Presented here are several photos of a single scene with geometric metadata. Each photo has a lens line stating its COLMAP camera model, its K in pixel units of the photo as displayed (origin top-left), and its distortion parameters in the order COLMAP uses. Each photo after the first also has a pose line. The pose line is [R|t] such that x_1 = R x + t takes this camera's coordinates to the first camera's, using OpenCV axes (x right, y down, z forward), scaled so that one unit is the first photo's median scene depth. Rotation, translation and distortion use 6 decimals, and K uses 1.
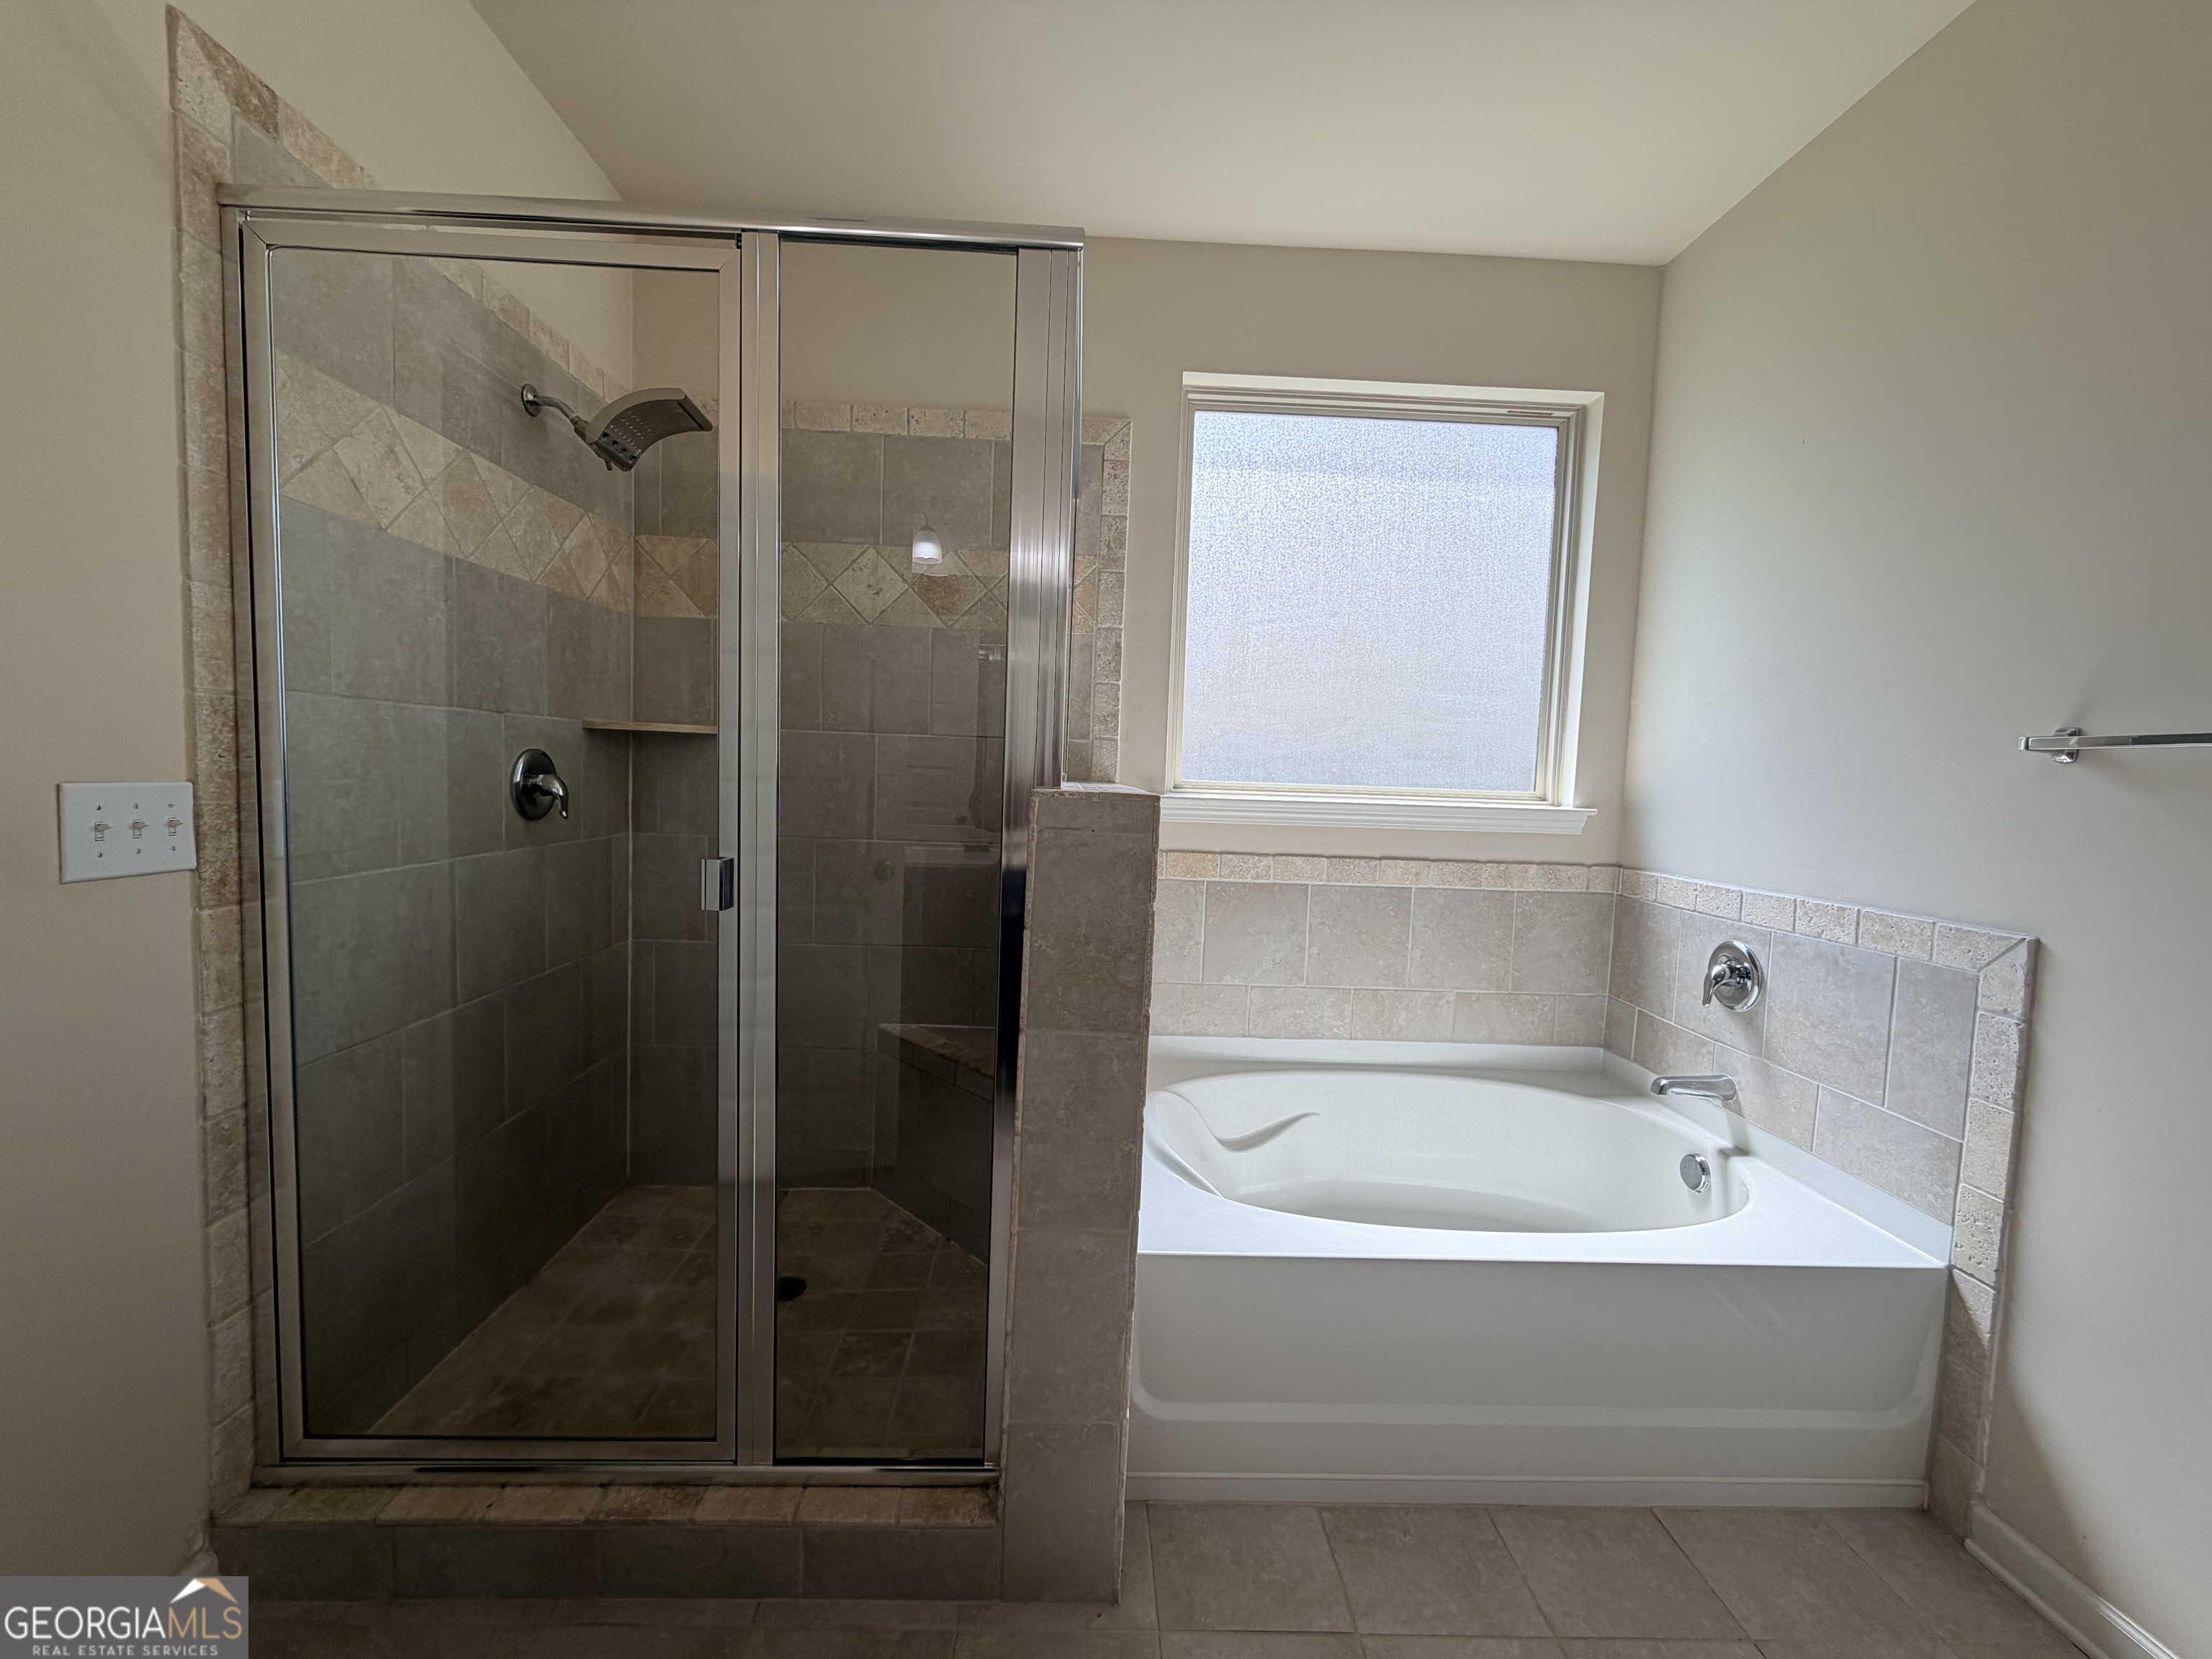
lens RADIAL K [[883.0, 0, 1101.0], [0, 883.0, 827.4], [0, 0, 1]] dist [0.001640, -0.000806]
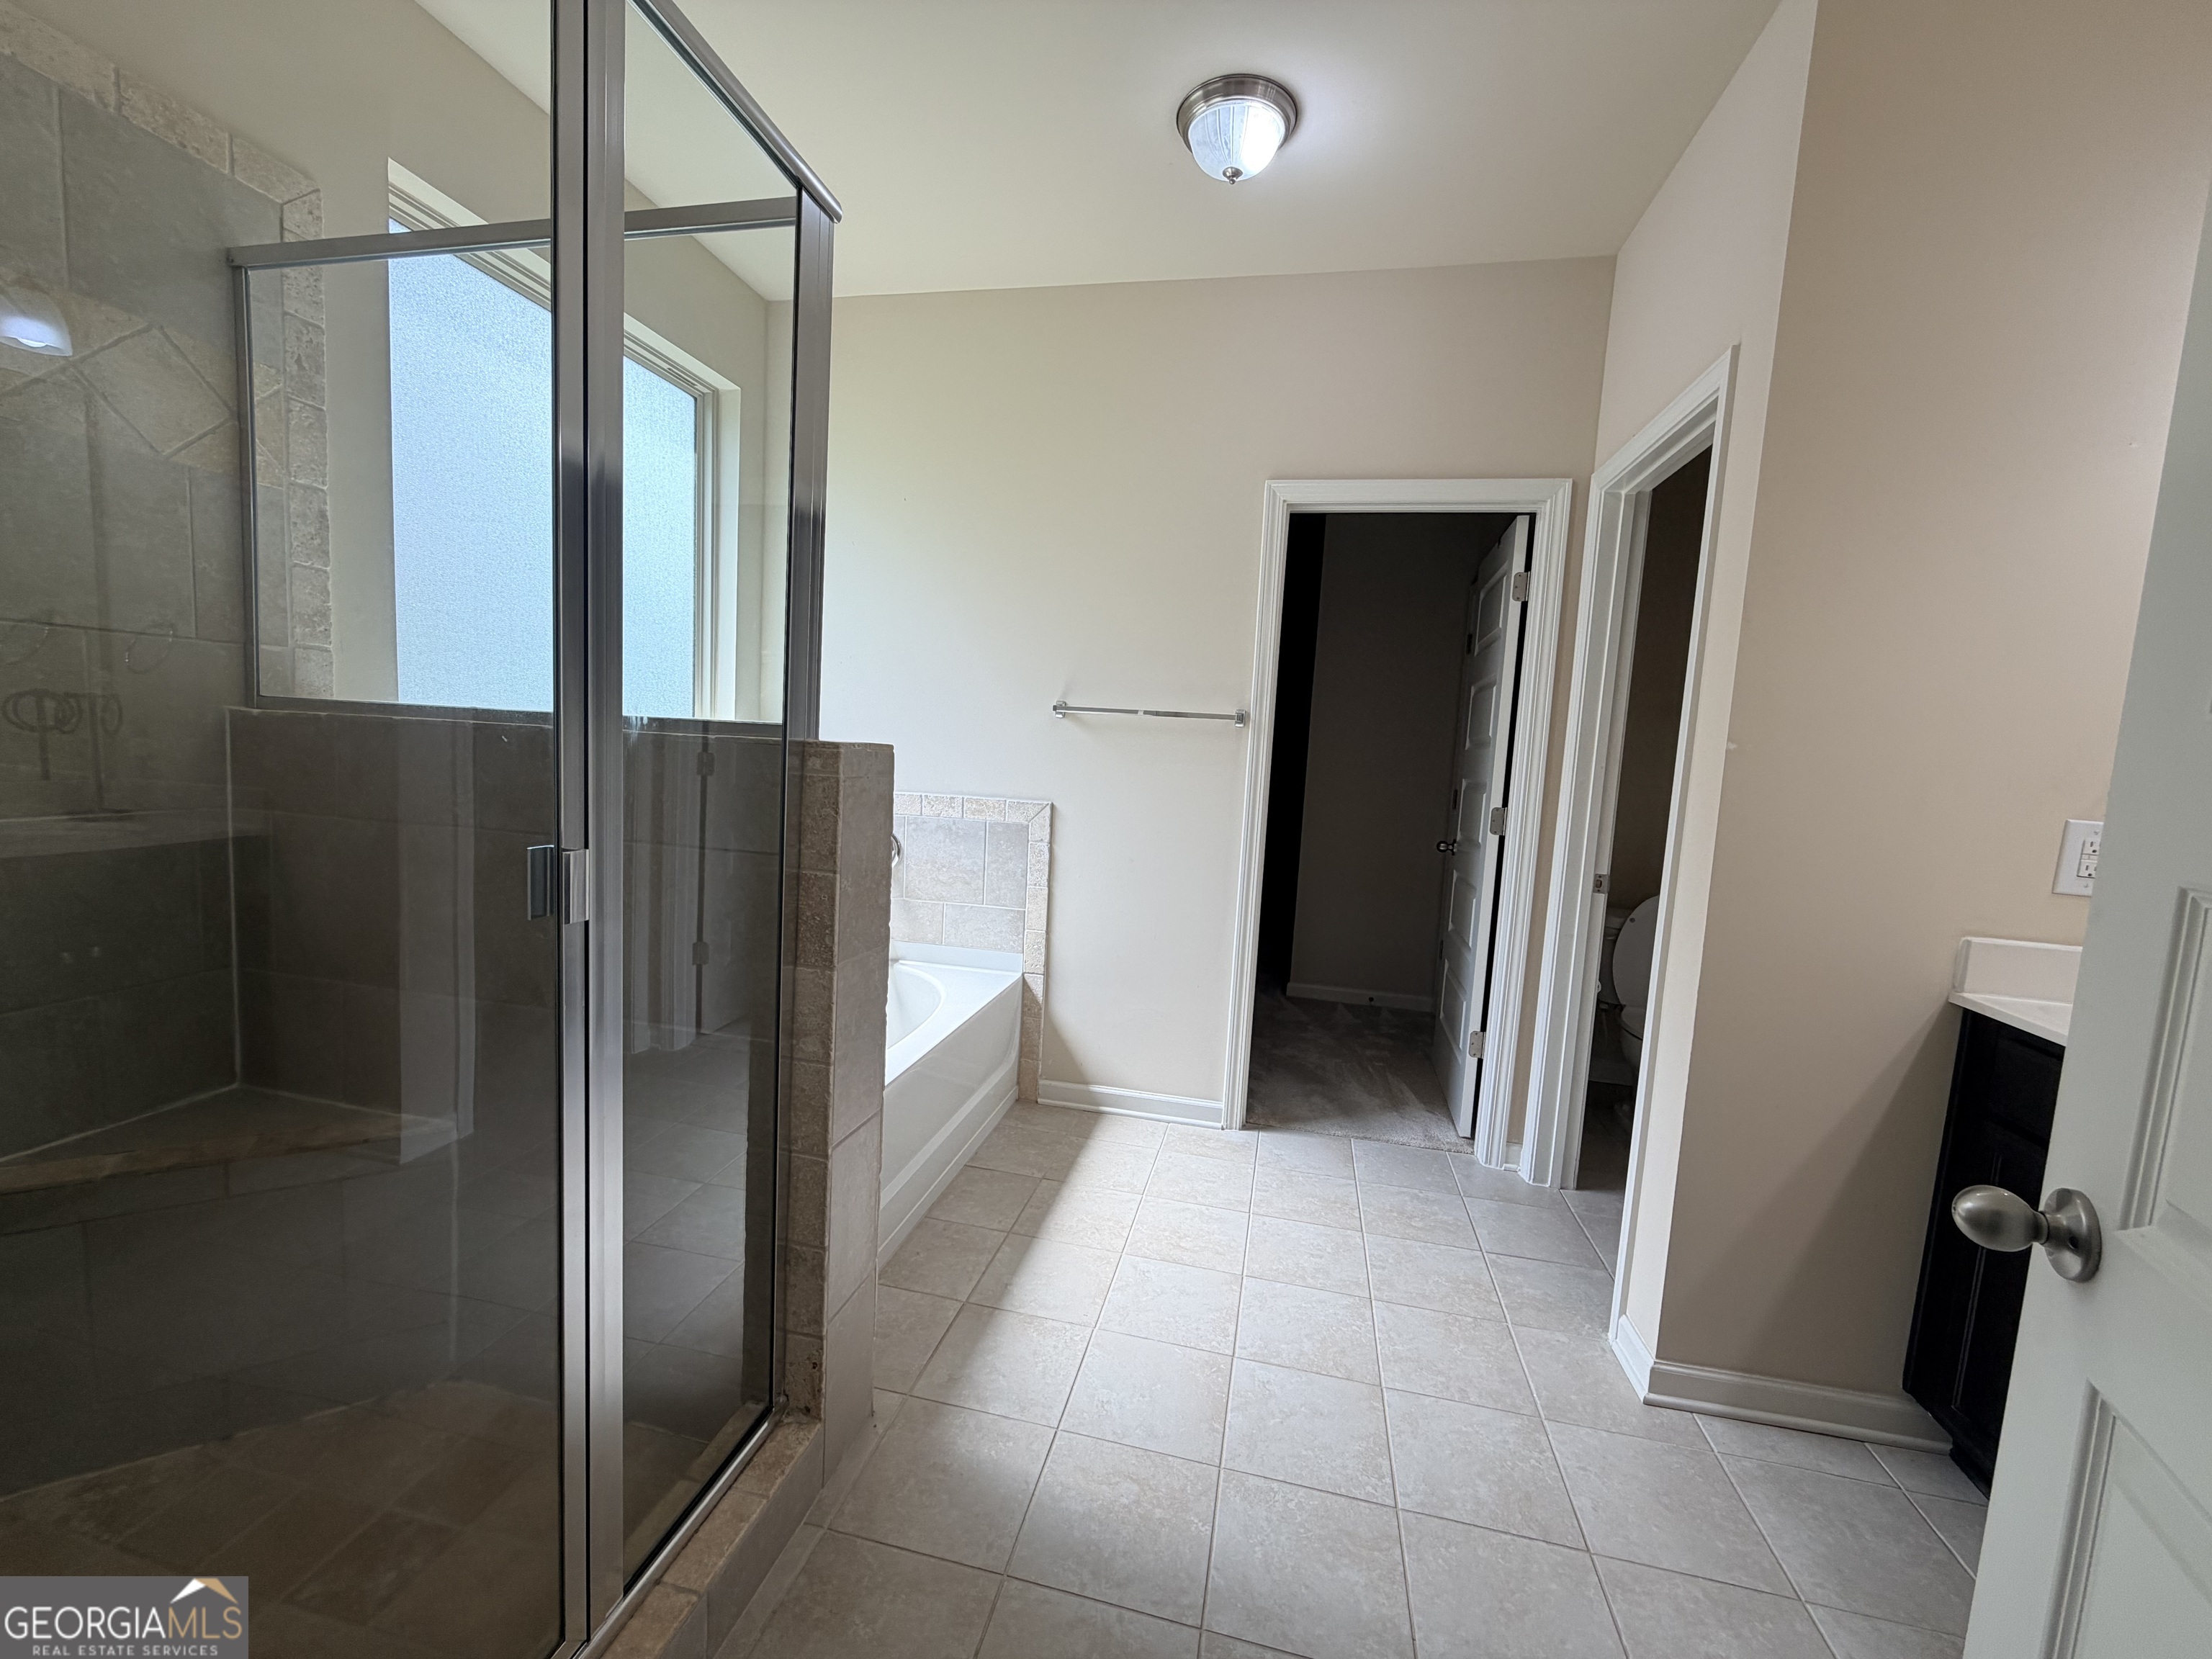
lens RADIAL K [[883.0, 0, 1100.5], [0, 883.0, 829.7], [0, 0, 1]] dist [0.001640, -0.000806]
pose [[0.245443, -0.116214, 0.962420, -0.795876], [0.015210, 0.993128, 0.116044, -0.043508], [-0.969292, -0.013844, 0.245524, 0.332990]]
